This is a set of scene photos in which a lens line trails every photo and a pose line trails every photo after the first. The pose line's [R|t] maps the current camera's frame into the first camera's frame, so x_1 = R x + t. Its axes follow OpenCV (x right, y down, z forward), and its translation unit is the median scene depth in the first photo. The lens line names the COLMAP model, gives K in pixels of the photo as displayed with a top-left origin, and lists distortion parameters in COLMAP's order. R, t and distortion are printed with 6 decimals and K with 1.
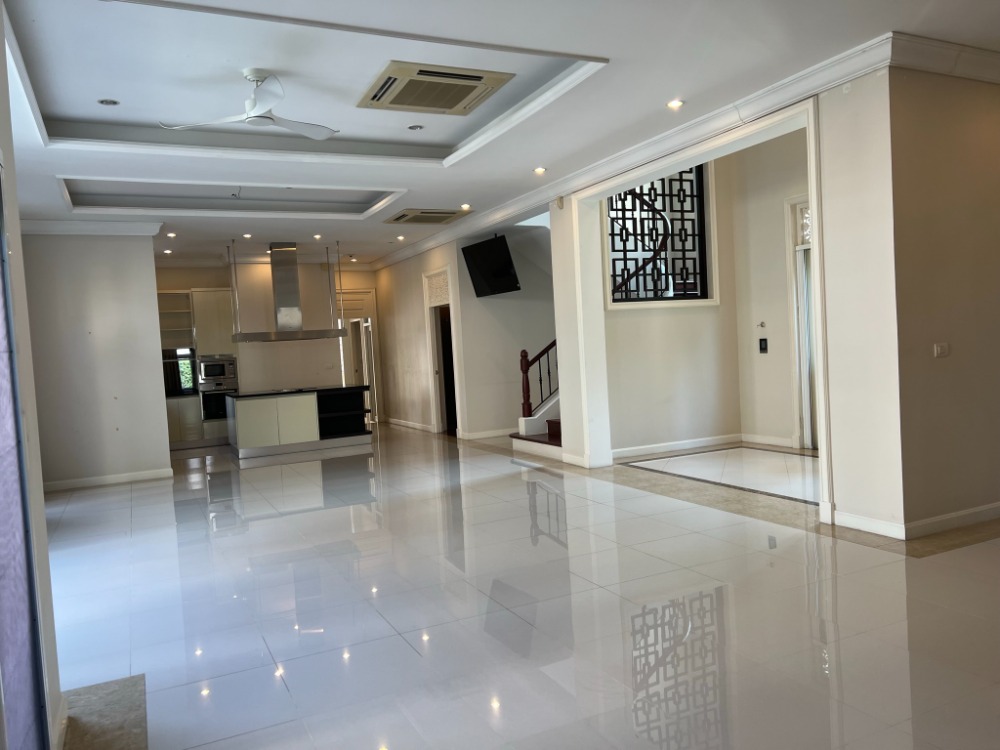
lens RADIAL K [[745.7, 0, 487.4], [0, 745.7, 378.9], [0, 0, 1]] dist [0.080494, -0.098502]
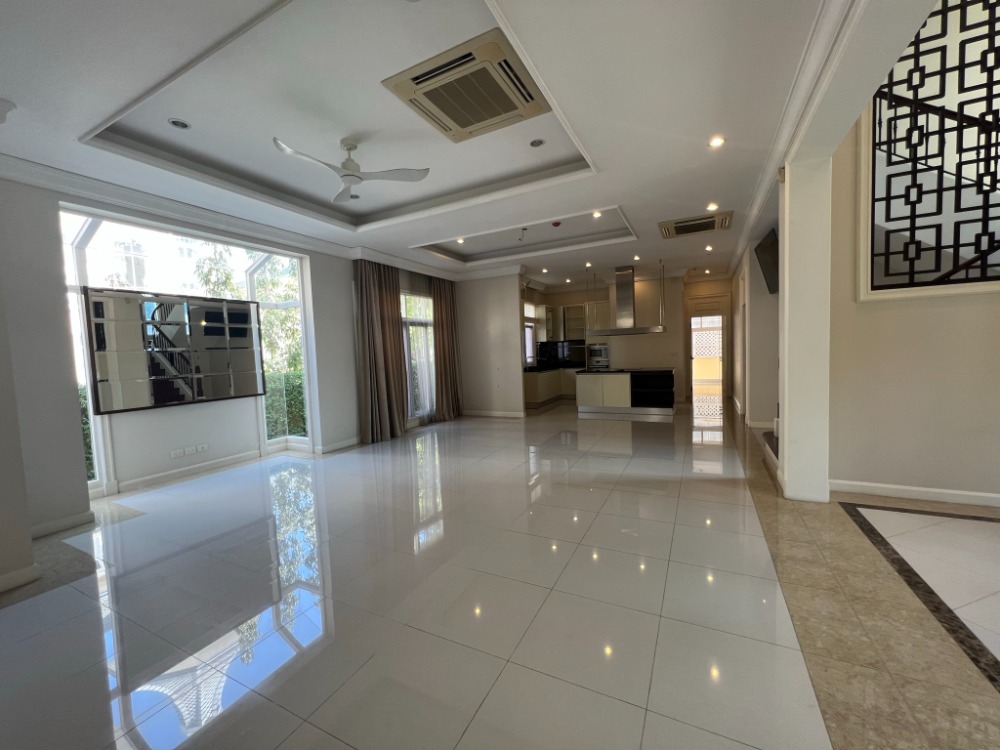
lens RADIAL K [[398.2, 0, 500.0], [0, 398.2, 375.0], [0, 0, 1]] dist [-0.000879, -0.000022]
pose [[0.614268, 0.081916, -0.784834, 0.246936], [-0.031379, 0.996346, 0.079432, -0.035270], [0.788473, -0.024165, 0.614595, 0.432458]]
